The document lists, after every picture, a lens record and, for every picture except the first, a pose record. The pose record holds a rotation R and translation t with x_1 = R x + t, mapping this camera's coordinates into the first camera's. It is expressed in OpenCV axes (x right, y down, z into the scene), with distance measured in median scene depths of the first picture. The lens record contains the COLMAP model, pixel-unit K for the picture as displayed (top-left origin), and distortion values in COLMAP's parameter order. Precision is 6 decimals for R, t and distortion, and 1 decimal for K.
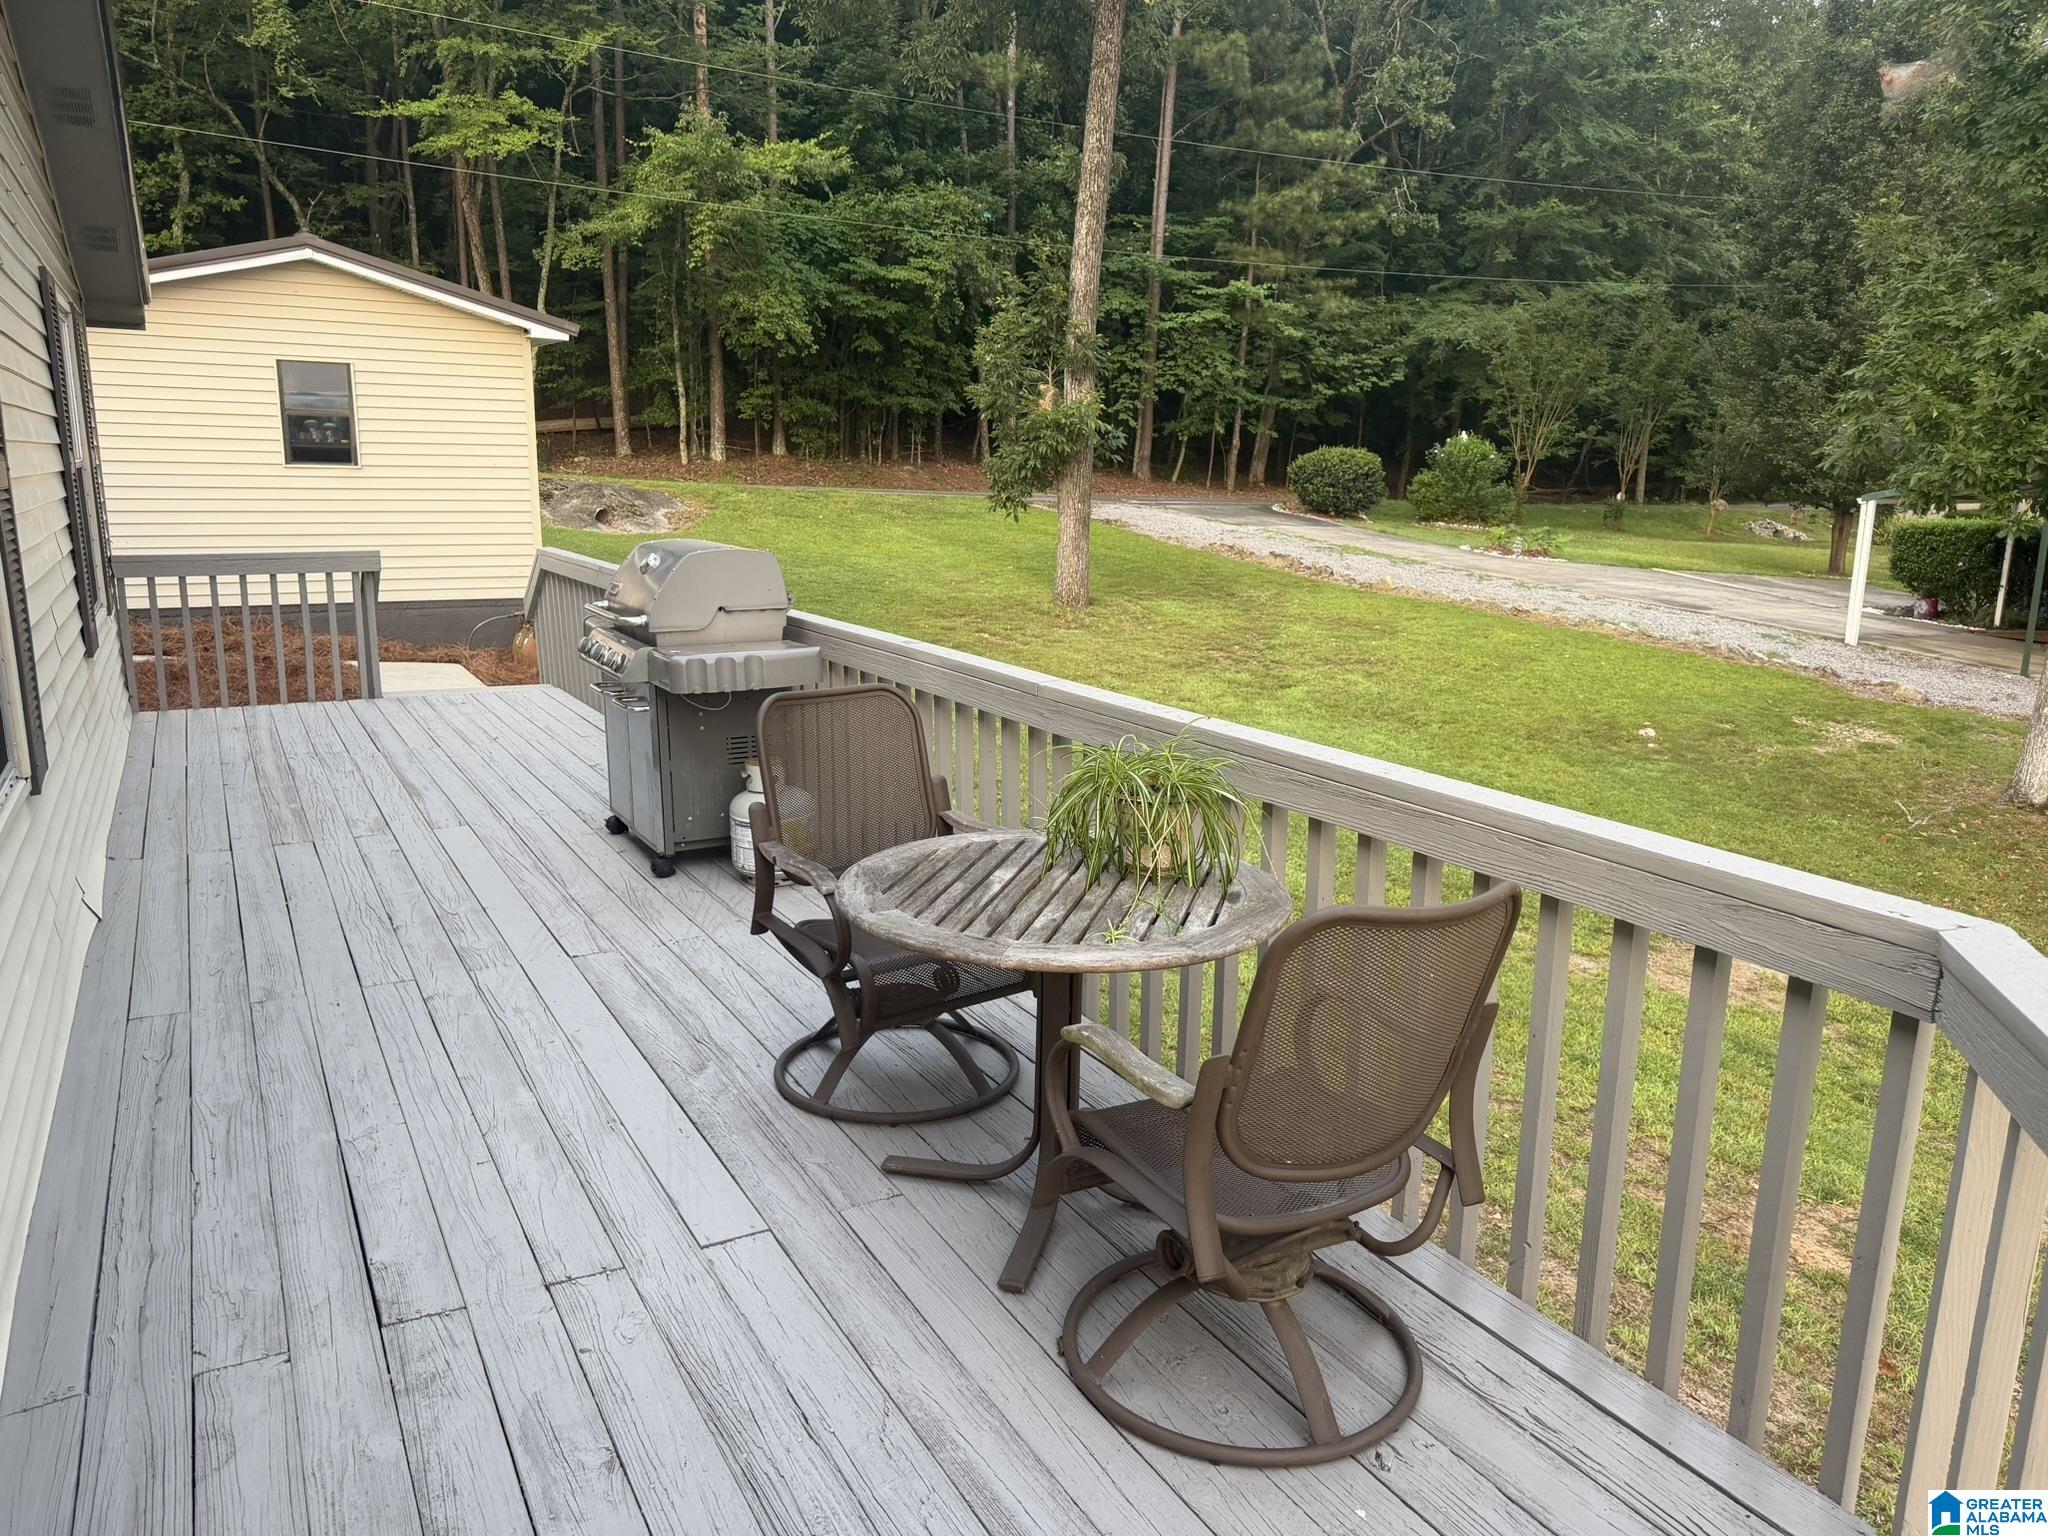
lens RADIAL K [[1442.5, 0, 1015.4], [0, 1442.5, 785.0], [0, 0, 1]] dist [0.006730, -0.000412]
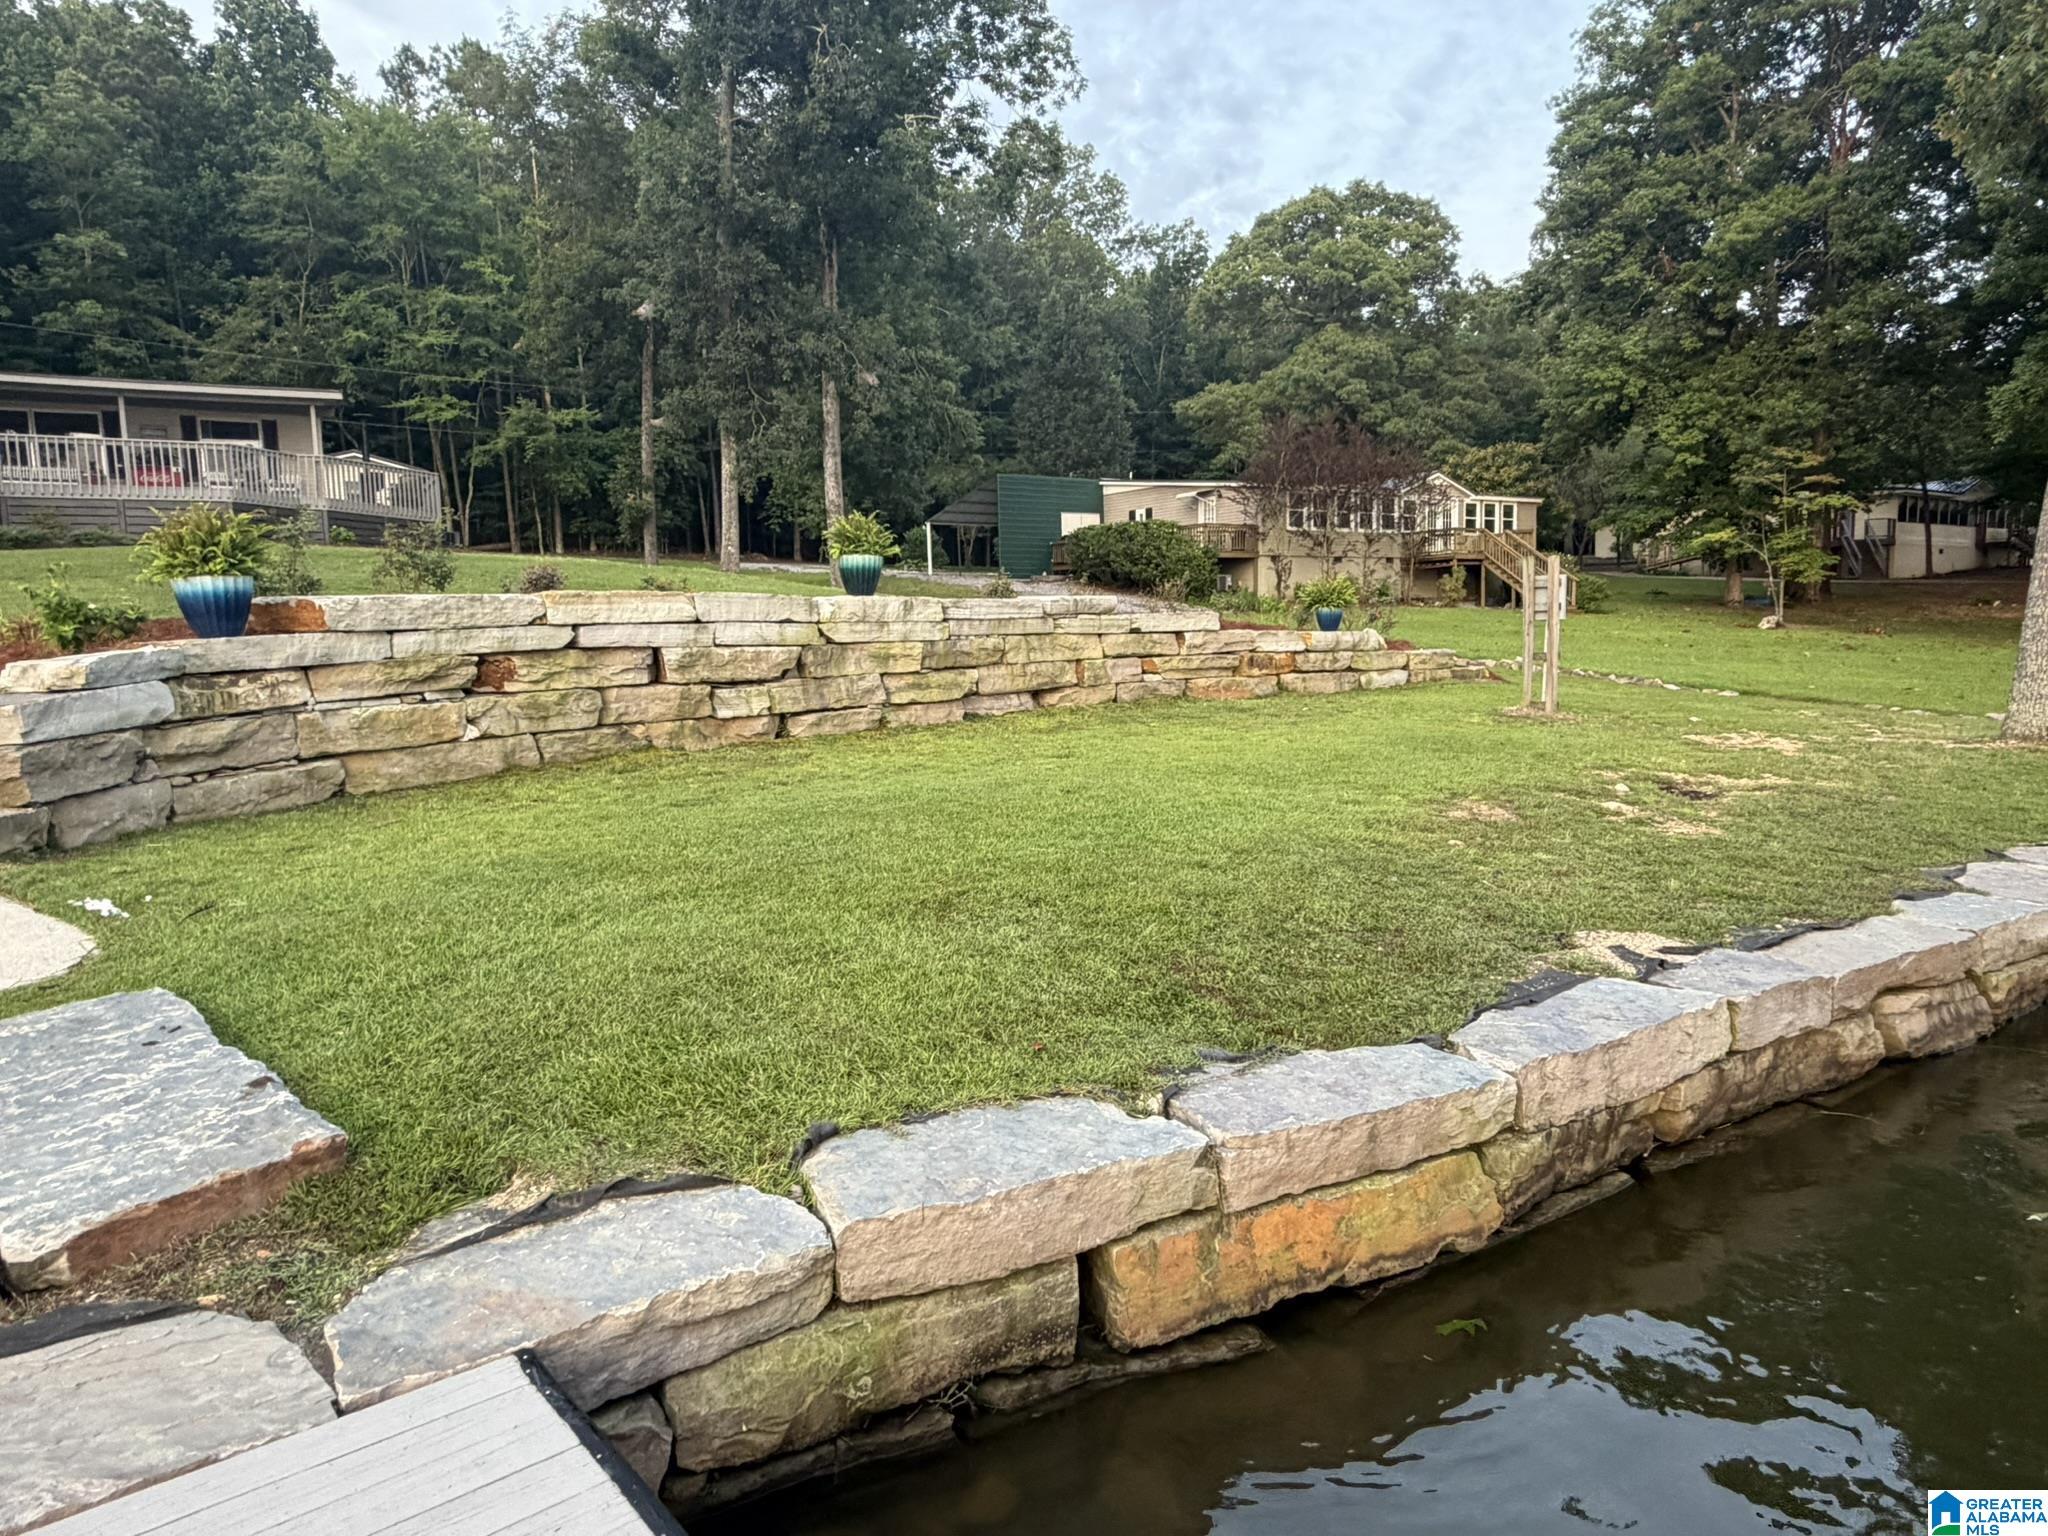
lens RADIAL K [[1259.7, 0, 1029.0], [0, 1259.7, 764.3], [0, 0, 1]] dist [0.001690, 0.000390]
pose [[0.998349, -0.050607, 0.027154, 0.422071], [0.053473, 0.991571, -0.118016, 0.342226], [-0.020953, 0.119273, 0.992640, -0.819913]]
